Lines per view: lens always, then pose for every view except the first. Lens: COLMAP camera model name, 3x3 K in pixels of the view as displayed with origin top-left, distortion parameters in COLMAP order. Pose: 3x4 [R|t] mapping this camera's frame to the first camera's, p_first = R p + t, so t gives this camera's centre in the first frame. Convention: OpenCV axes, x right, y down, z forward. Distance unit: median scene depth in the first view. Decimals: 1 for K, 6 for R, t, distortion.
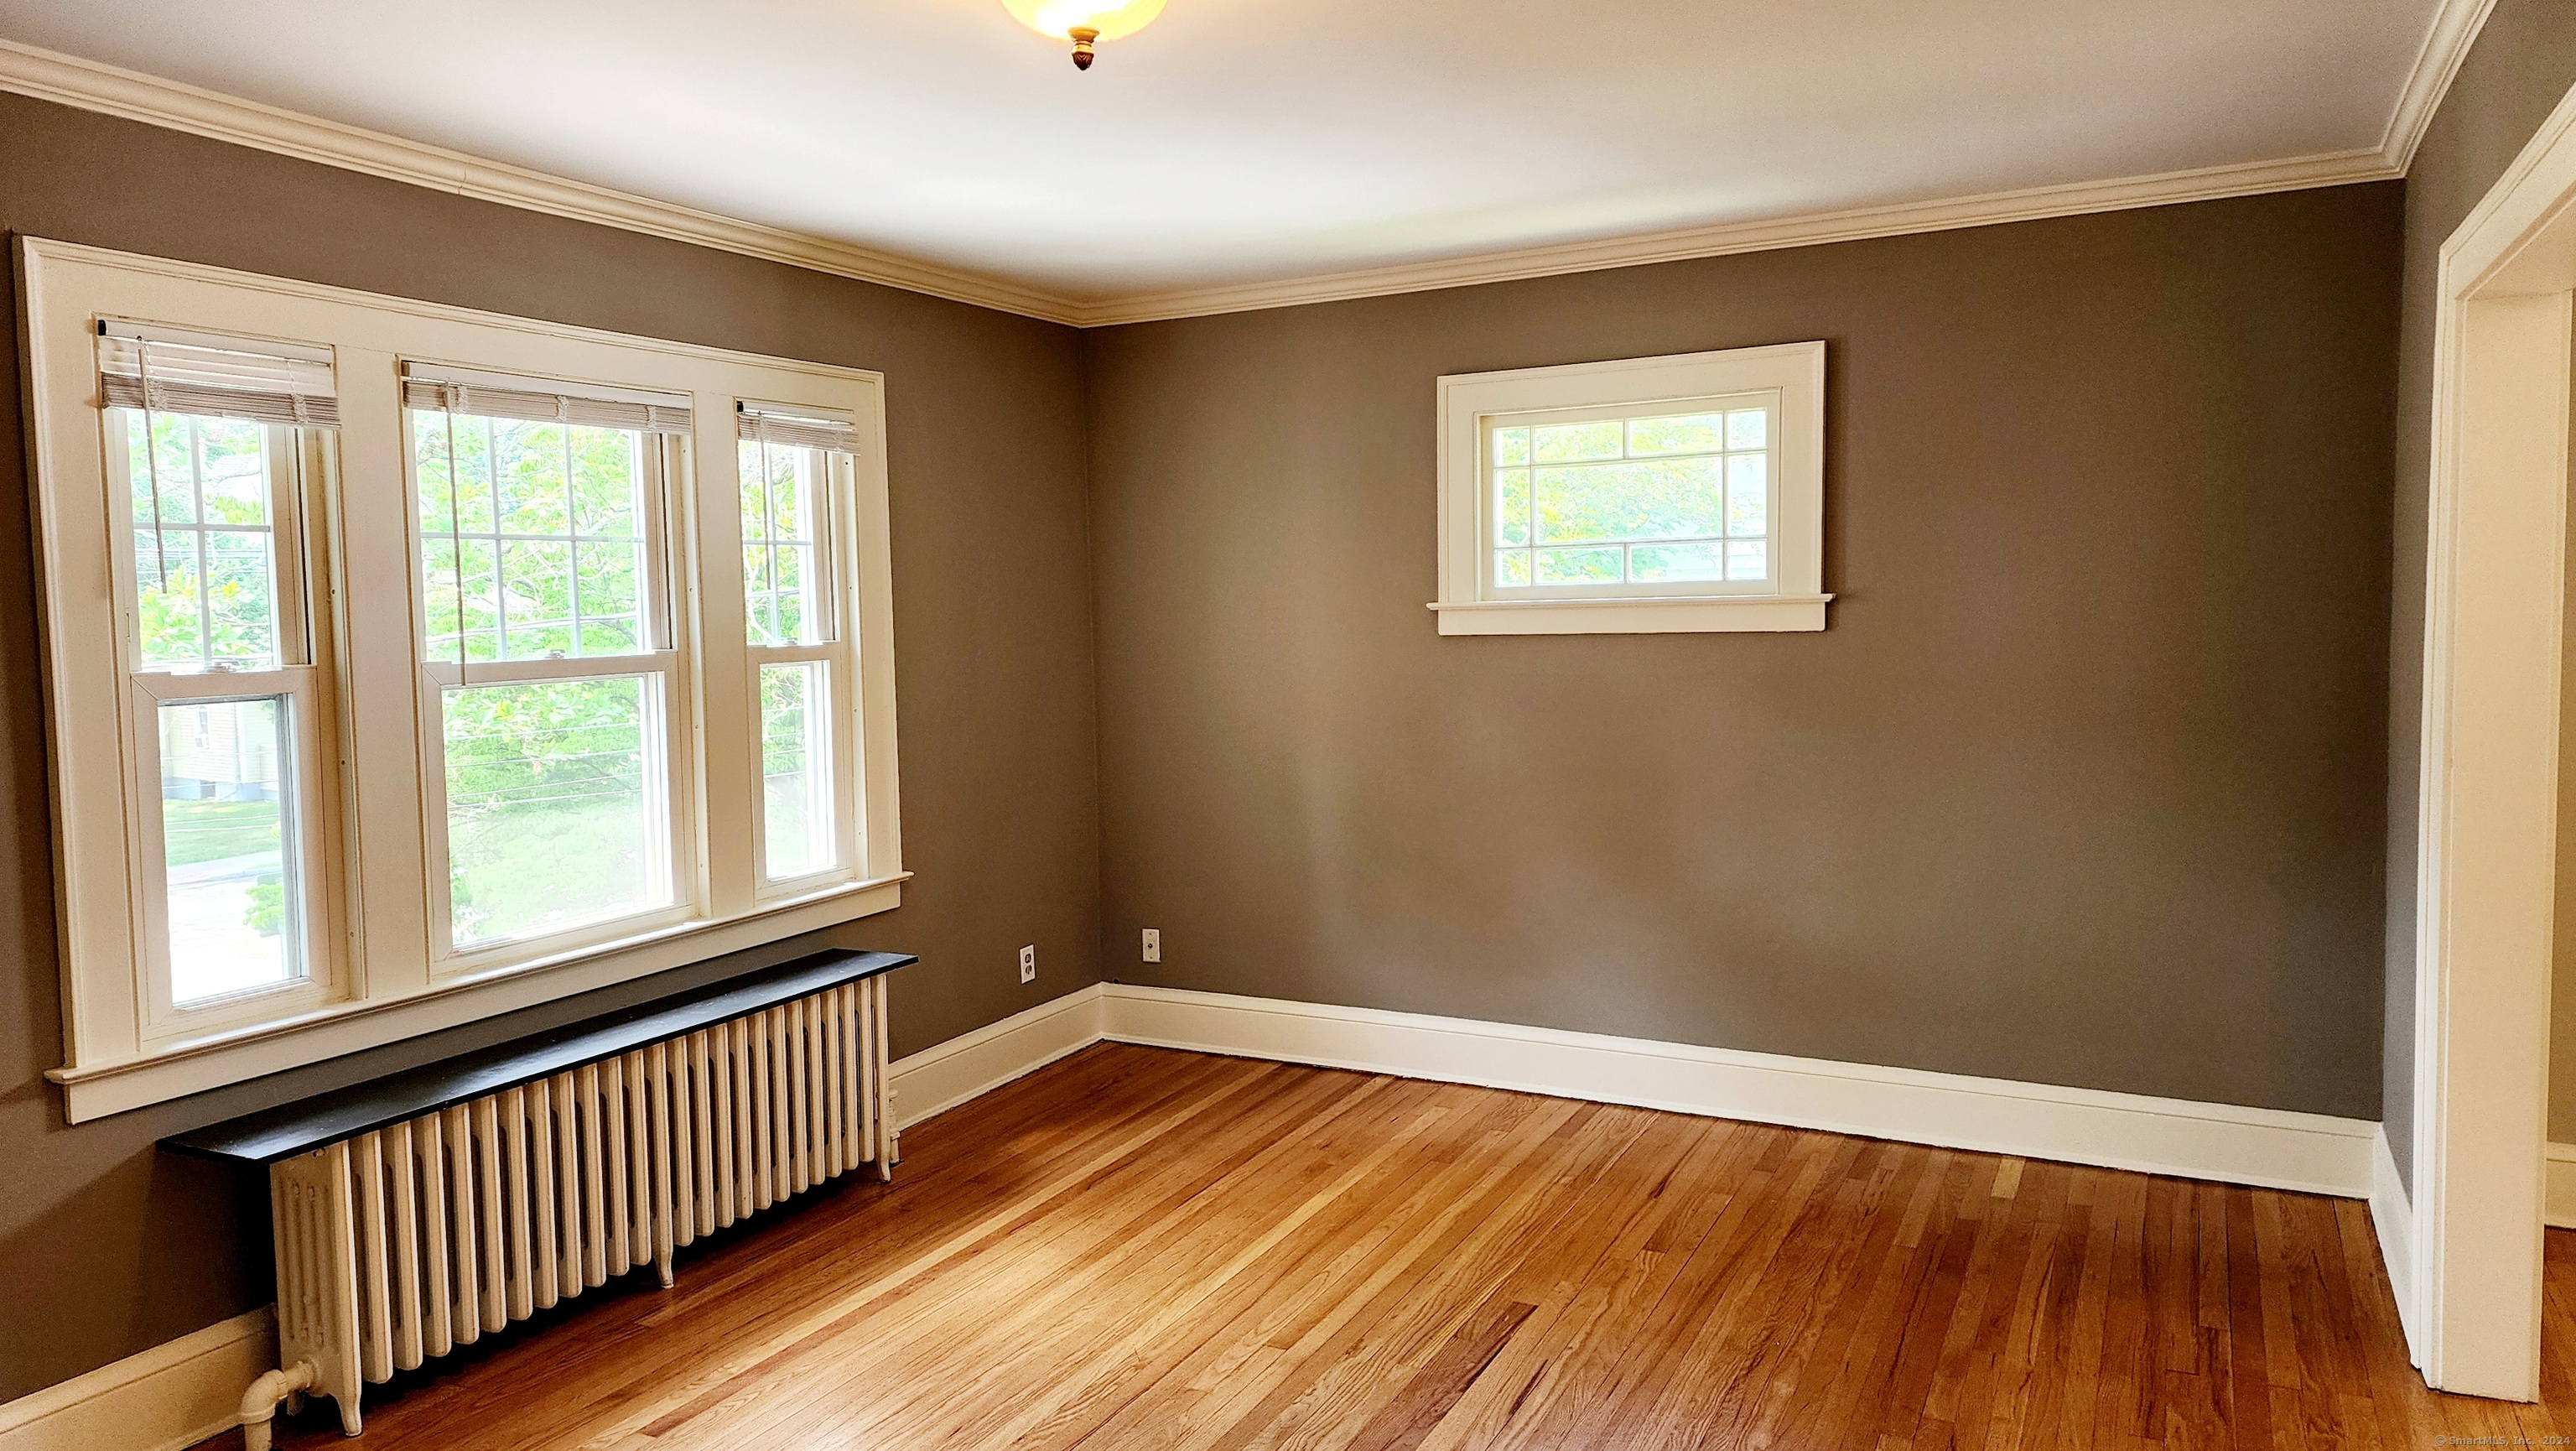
lens RADIAL K [[1764.6, 0, 1277.9], [0, 1764.6, 715.6], [0, 0, 1]] dist [0.094510, -0.019520]
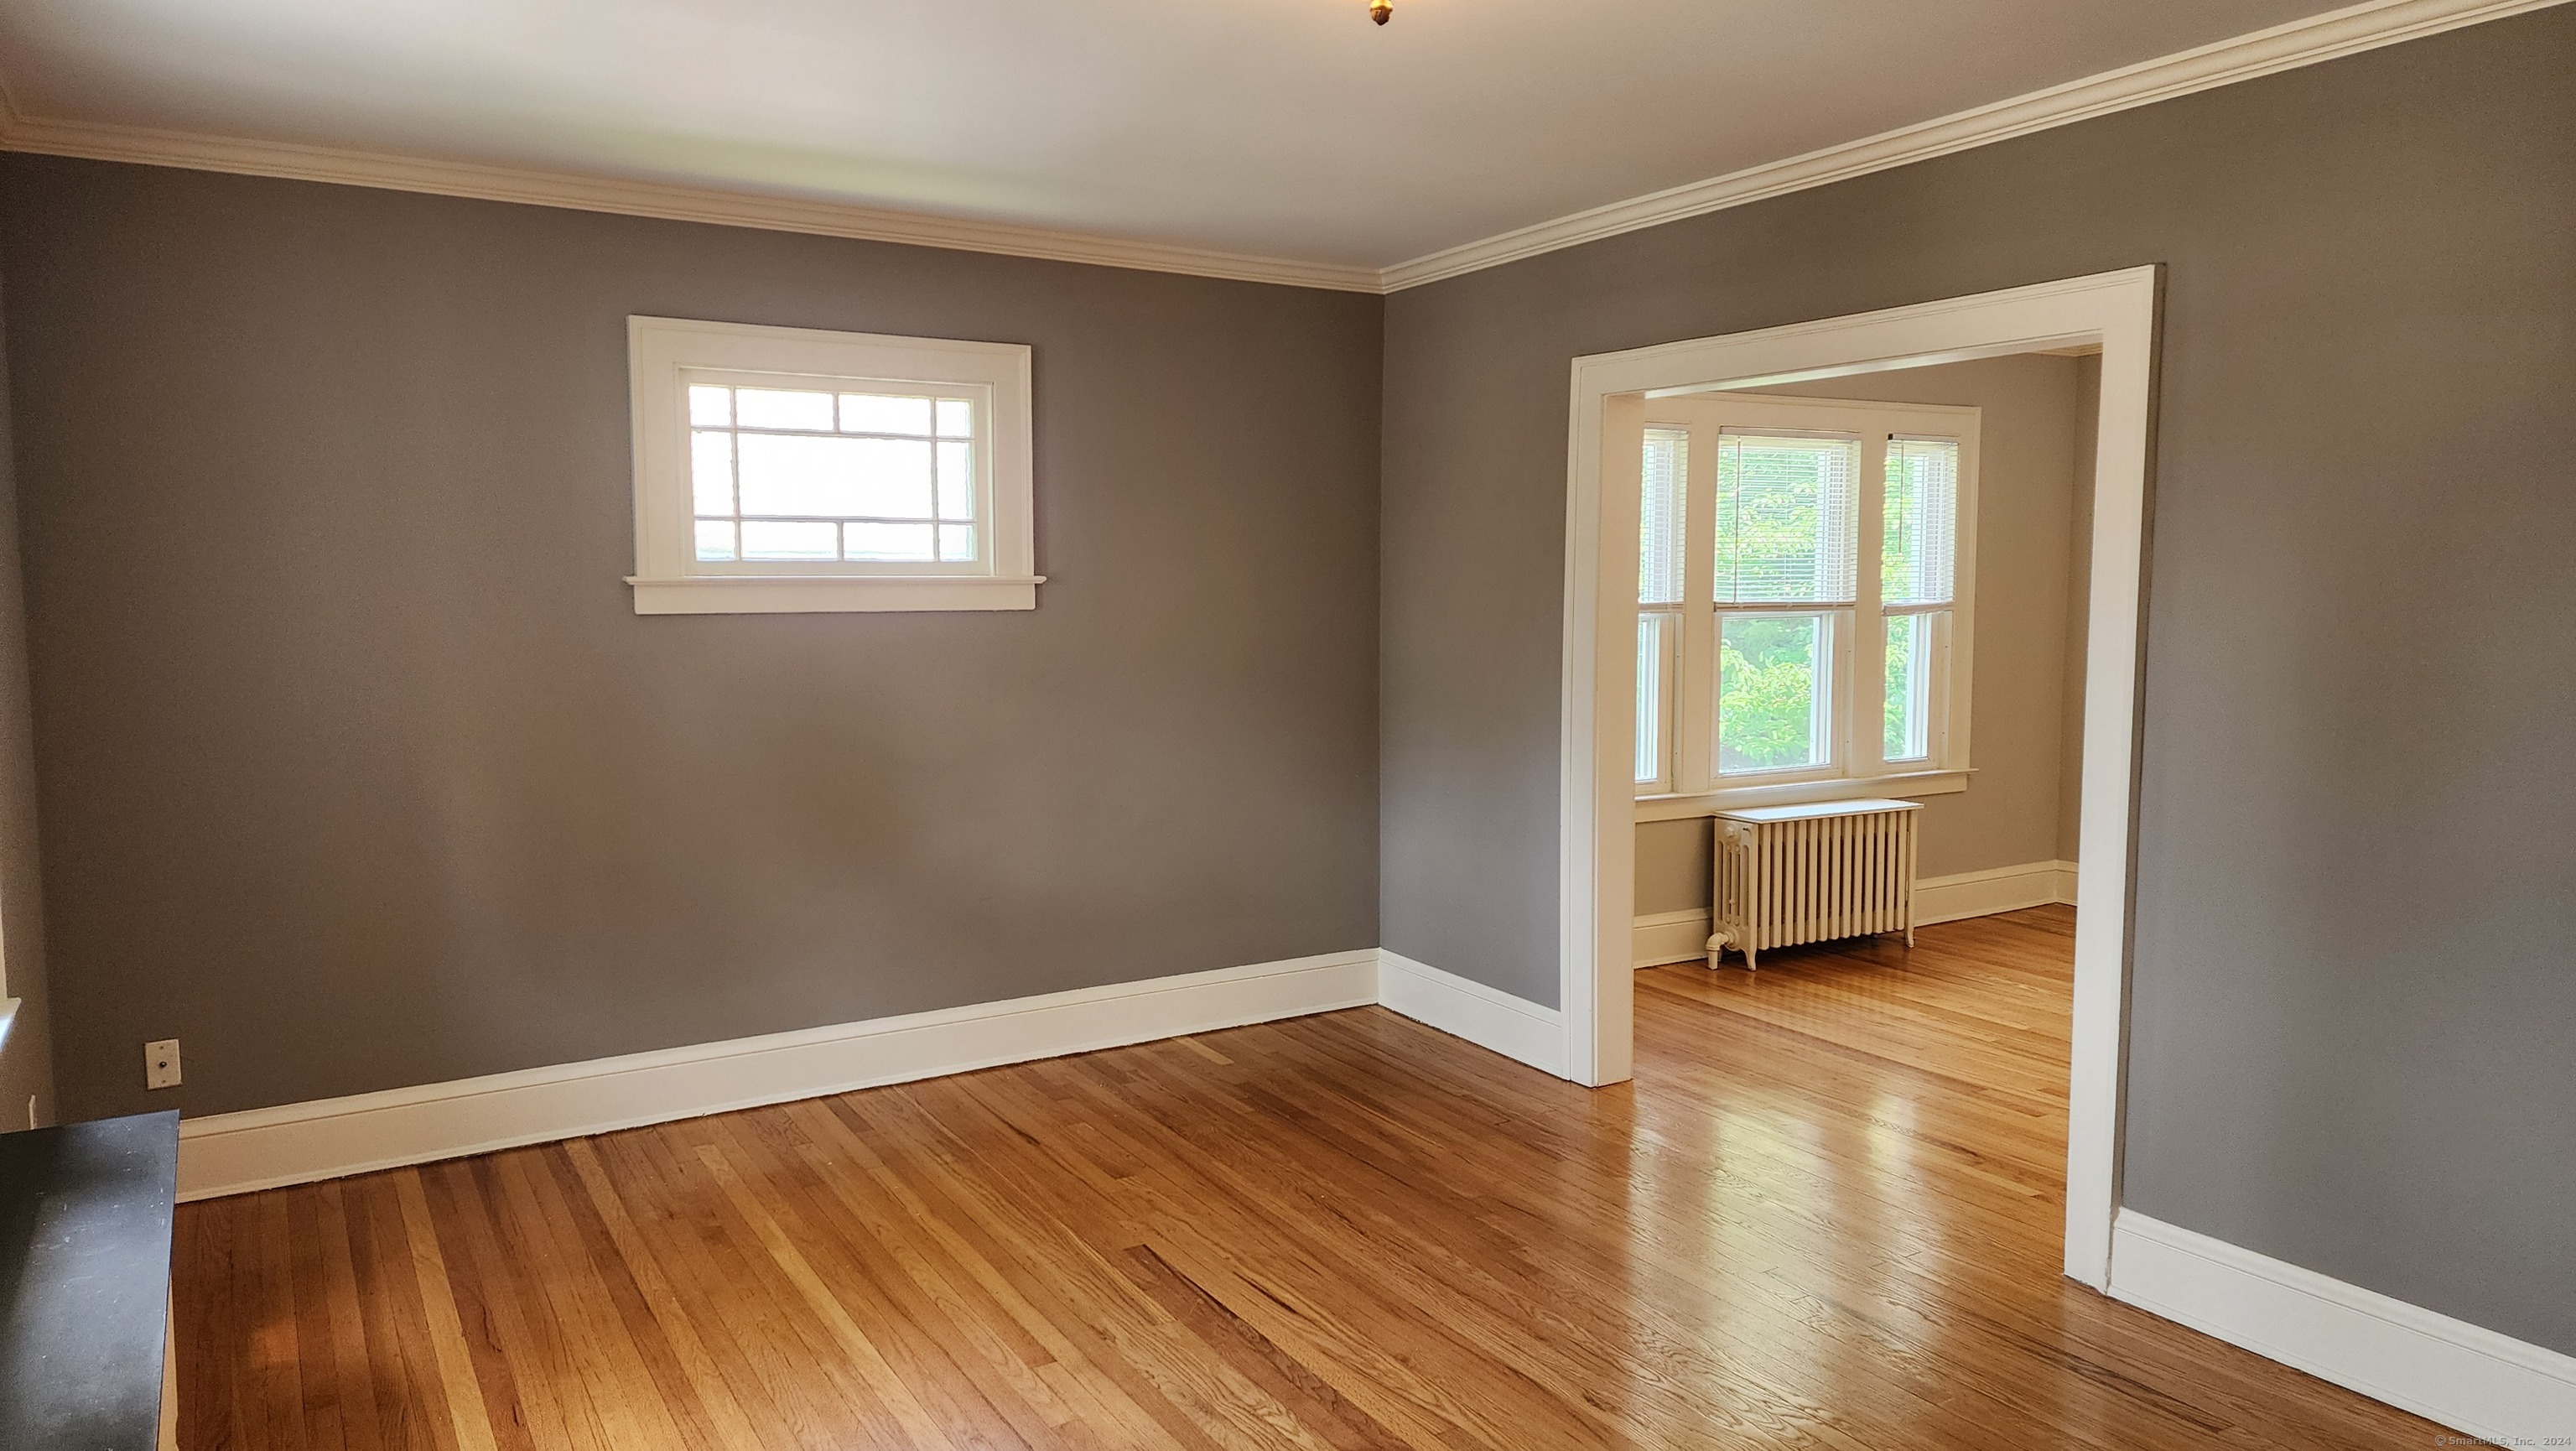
lens RADIAL K [[1764.6, 0, 1273.8], [0, 1764.6, 717.8], [0, 0, 1]] dist [0.094510, -0.019520]
pose [[0.512913, -0.056947, 0.856550, -0.563741], [0.052577, 0.998008, 0.034868, -0.010390], [-0.856829, 0.027150, 0.514885, 0.310145]]
